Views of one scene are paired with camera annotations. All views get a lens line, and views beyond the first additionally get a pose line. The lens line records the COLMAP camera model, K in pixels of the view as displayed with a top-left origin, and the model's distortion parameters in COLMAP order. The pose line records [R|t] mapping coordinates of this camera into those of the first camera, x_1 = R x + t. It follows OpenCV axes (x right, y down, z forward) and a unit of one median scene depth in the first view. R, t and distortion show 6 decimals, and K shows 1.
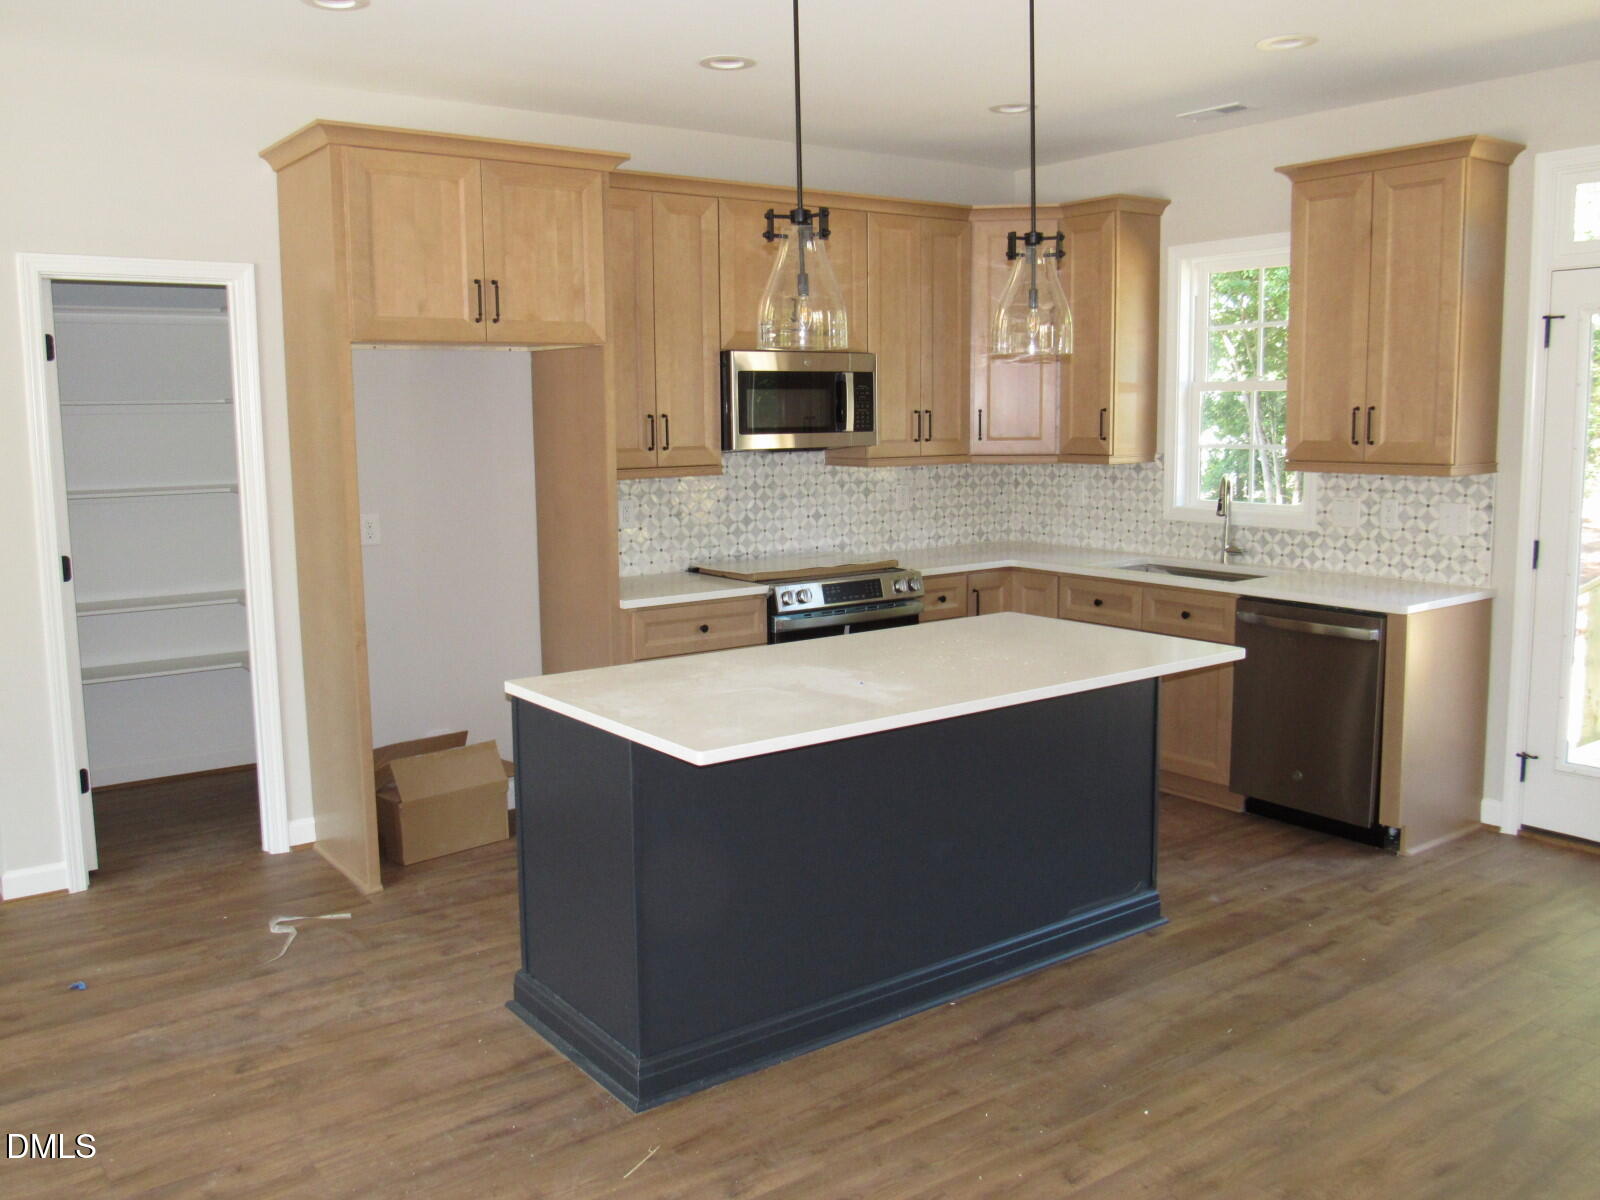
lens RADIAL K [[1375.0, 0, 792.9], [0, 1375.0, 596.5], [0, 0, 1]] dist [-0.055952, 0.003071]
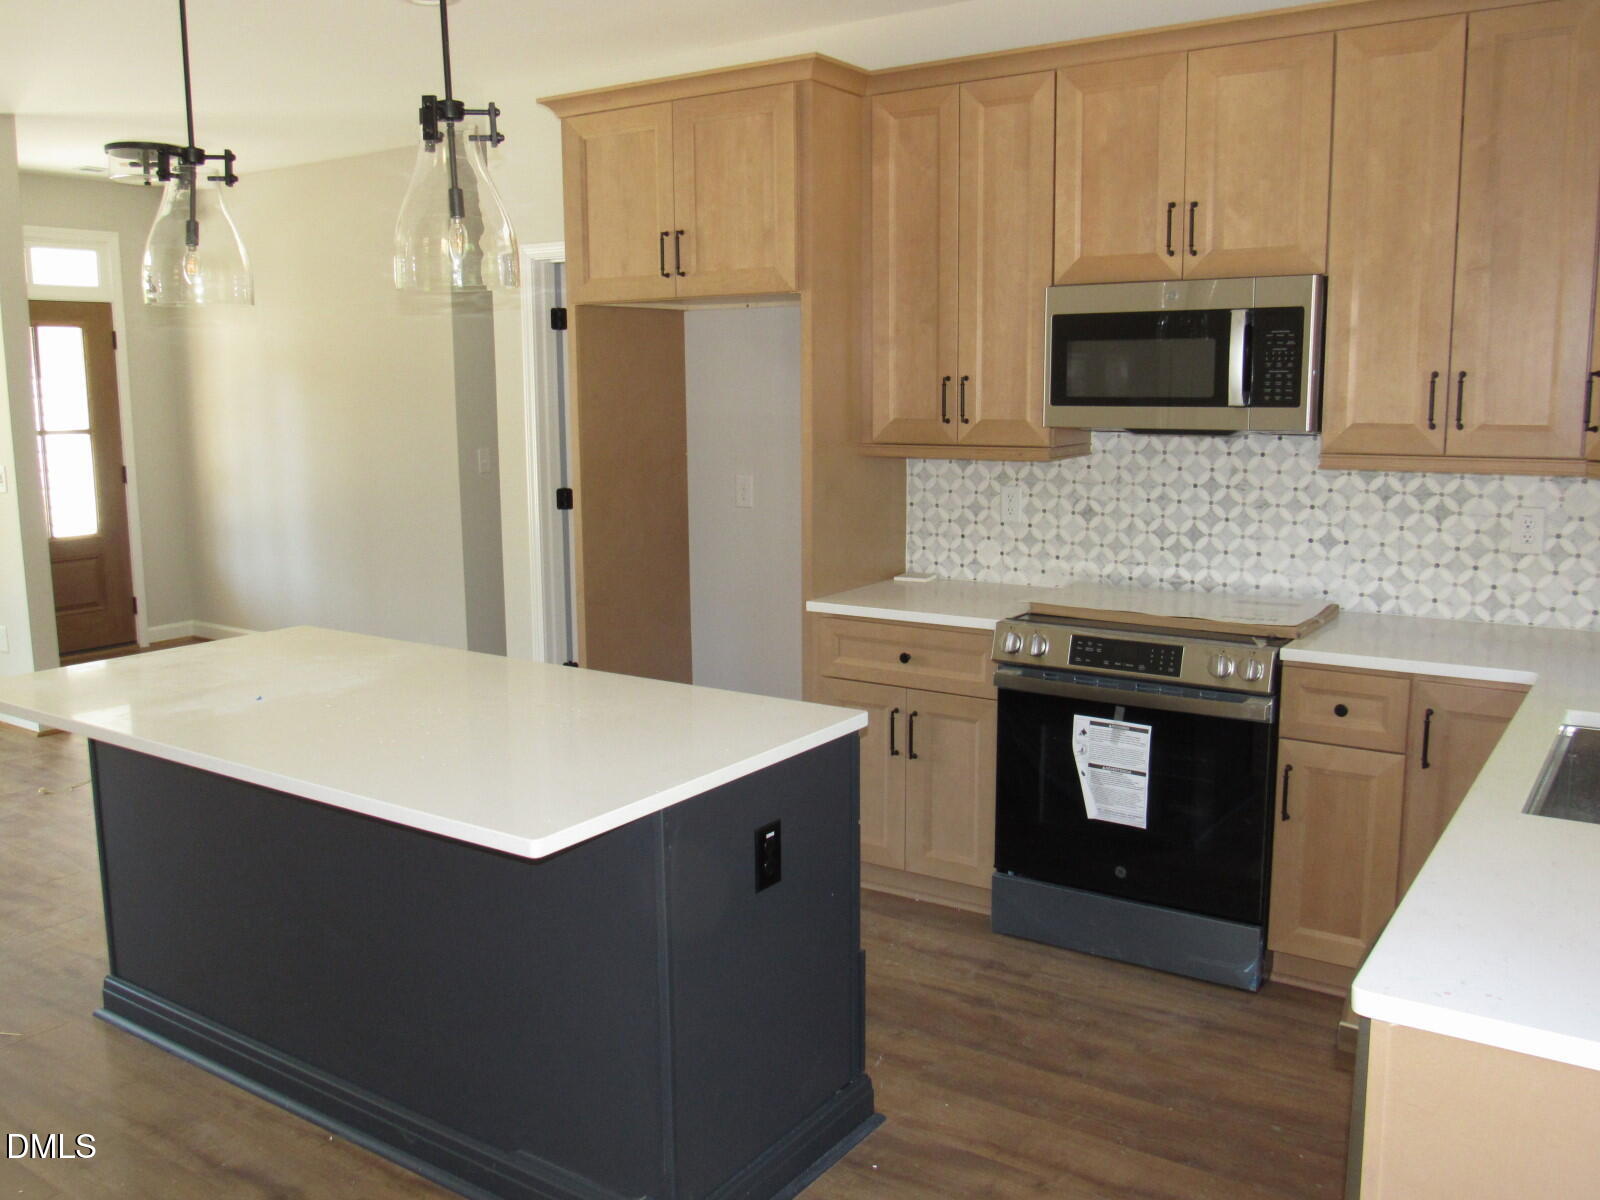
lens RADIAL K [[1375.0, 0, 792.9], [0, 1375.0, 596.5], [0, 0, 1]] dist [-0.055952, 0.003071]
pose [[0.328014, 0.154745, -0.931912, 0.540870], [-0.121344, 0.985222, 0.120887, -0.082943], [0.936847, 0.073429, 0.341944, 0.589663]]
